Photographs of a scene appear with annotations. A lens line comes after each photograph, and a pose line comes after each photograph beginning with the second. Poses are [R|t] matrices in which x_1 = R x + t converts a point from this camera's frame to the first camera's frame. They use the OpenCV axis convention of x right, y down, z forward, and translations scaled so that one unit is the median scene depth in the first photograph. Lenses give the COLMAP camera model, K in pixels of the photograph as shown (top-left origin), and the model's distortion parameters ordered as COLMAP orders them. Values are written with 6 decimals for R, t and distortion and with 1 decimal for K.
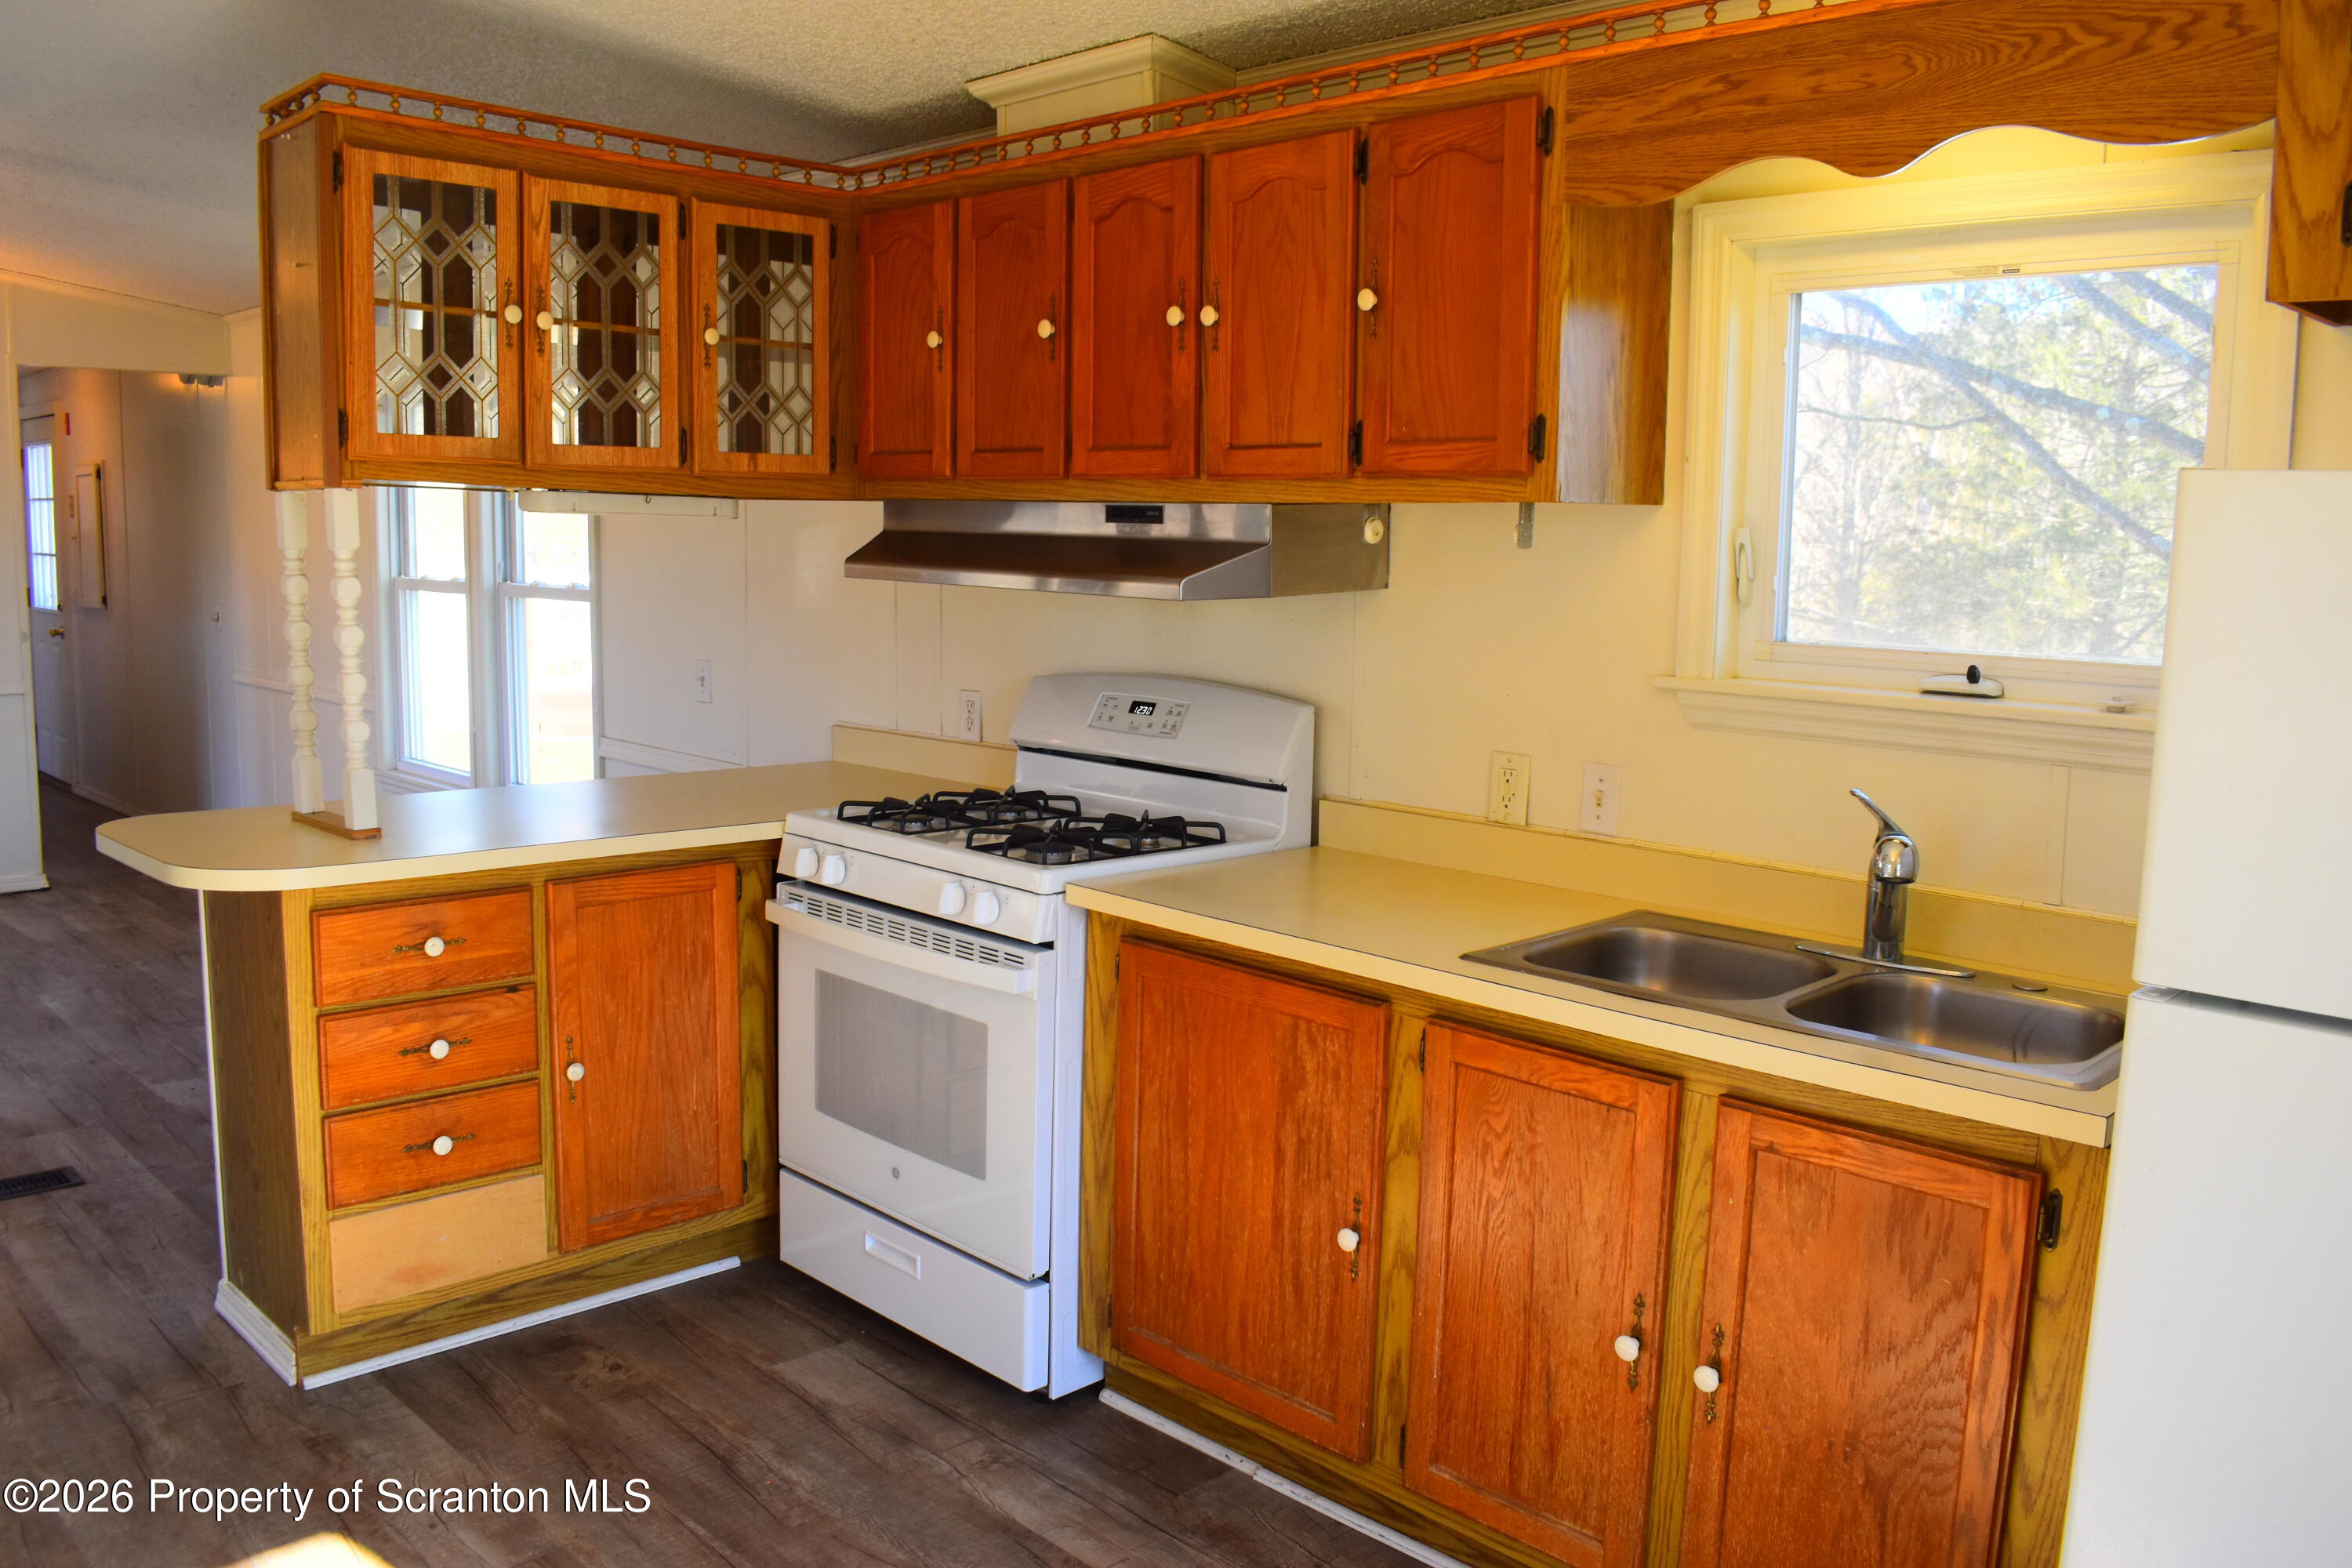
lens RADIAL K [[1817.9, 0, 1176.0], [0, 1817.9, 784.0], [0, 0, 1]] dist [0.002131, -0.083889]
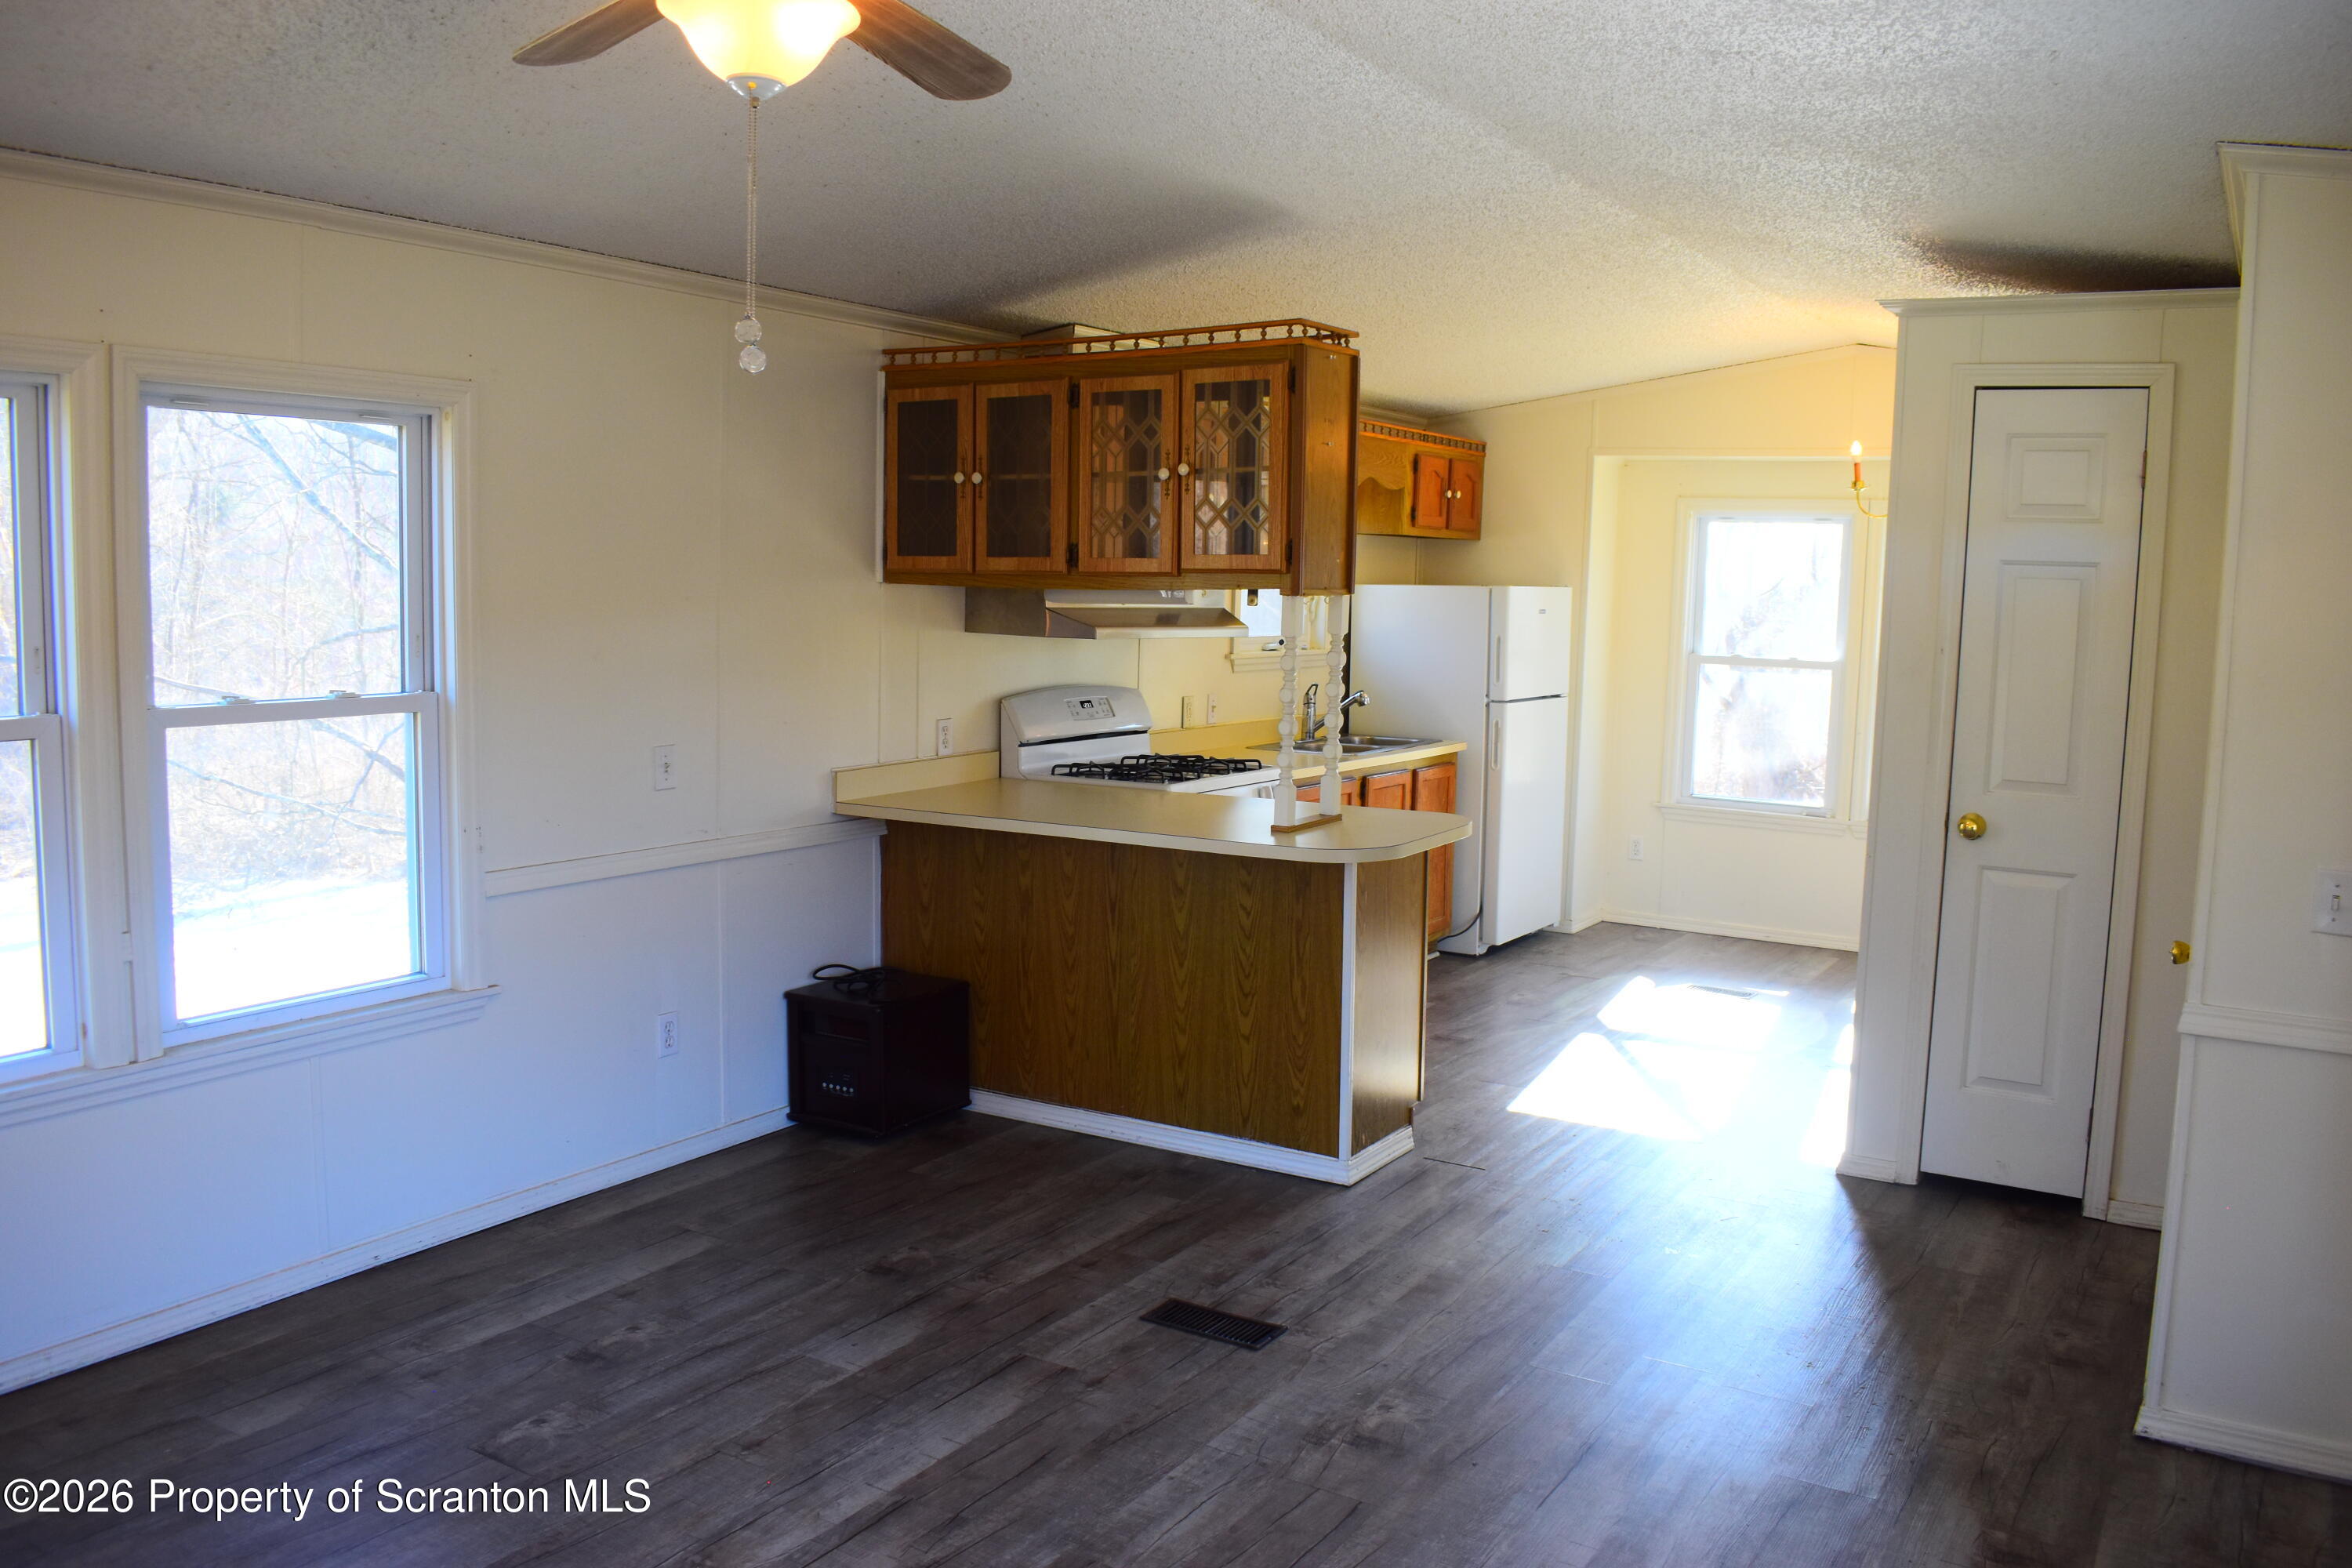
lens RADIAL K [[1817.9, 0, 1176.0], [0, 1817.9, 784.0], [0, 0, 1]] dist [0.002131, -0.083889]
pose [[-0.228548, -0.135015, 0.964125, -1.612108], [0.111900, 0.980129, 0.163782, -0.226551], [-0.967080, 0.145317, -0.208899, 1.229548]]
